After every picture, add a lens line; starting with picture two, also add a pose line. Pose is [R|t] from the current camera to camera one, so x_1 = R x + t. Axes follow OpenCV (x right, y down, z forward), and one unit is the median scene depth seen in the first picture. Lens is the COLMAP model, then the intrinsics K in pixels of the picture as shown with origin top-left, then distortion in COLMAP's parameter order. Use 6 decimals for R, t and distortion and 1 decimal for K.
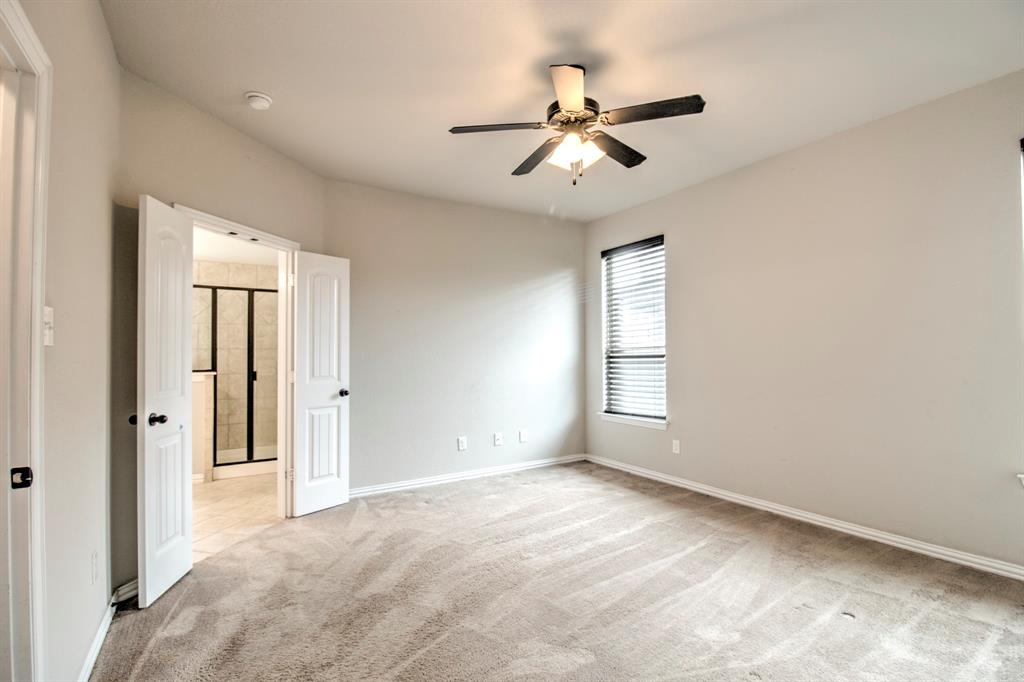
lens RADIAL K [[477.1, 0, 531.2], [0, 477.1, 348.7], [0, 0, 1]] dist [-0.004584, -0.010391]
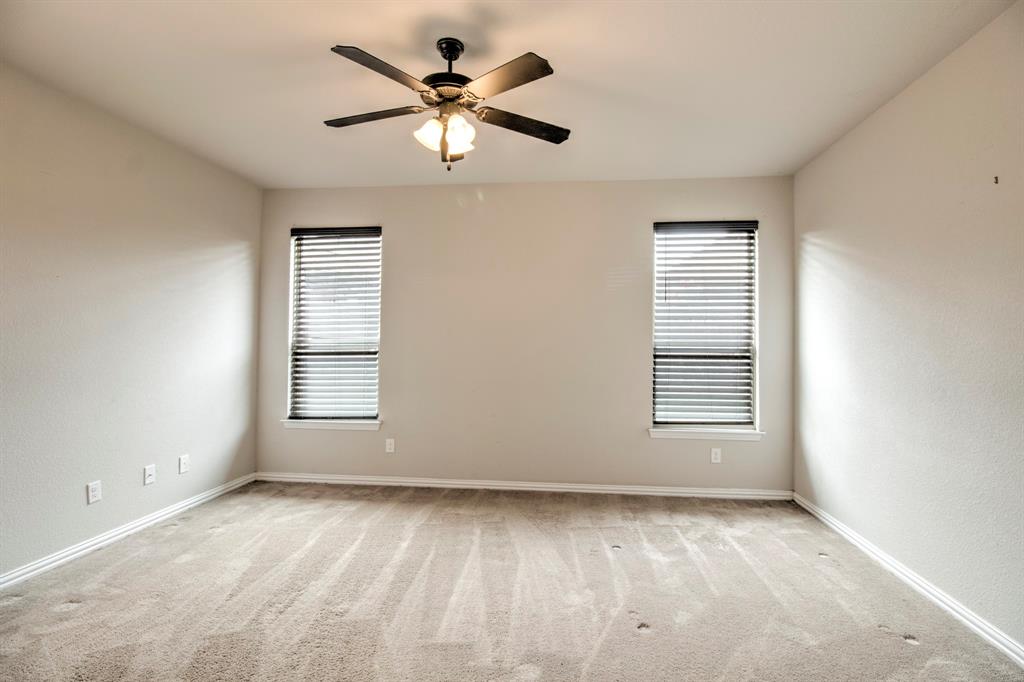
lens RADIAL K [[477.1, 0, 516.1], [0, 477.1, 337.9], [0, 0, 1]] dist [-0.004584, -0.010391]
pose [[0.629412, 0.020612, 0.776798, -0.297084], [-0.018551, 0.999762, -0.011497, -0.009293], [-0.776850, -0.007174, 0.629645, 0.183617]]
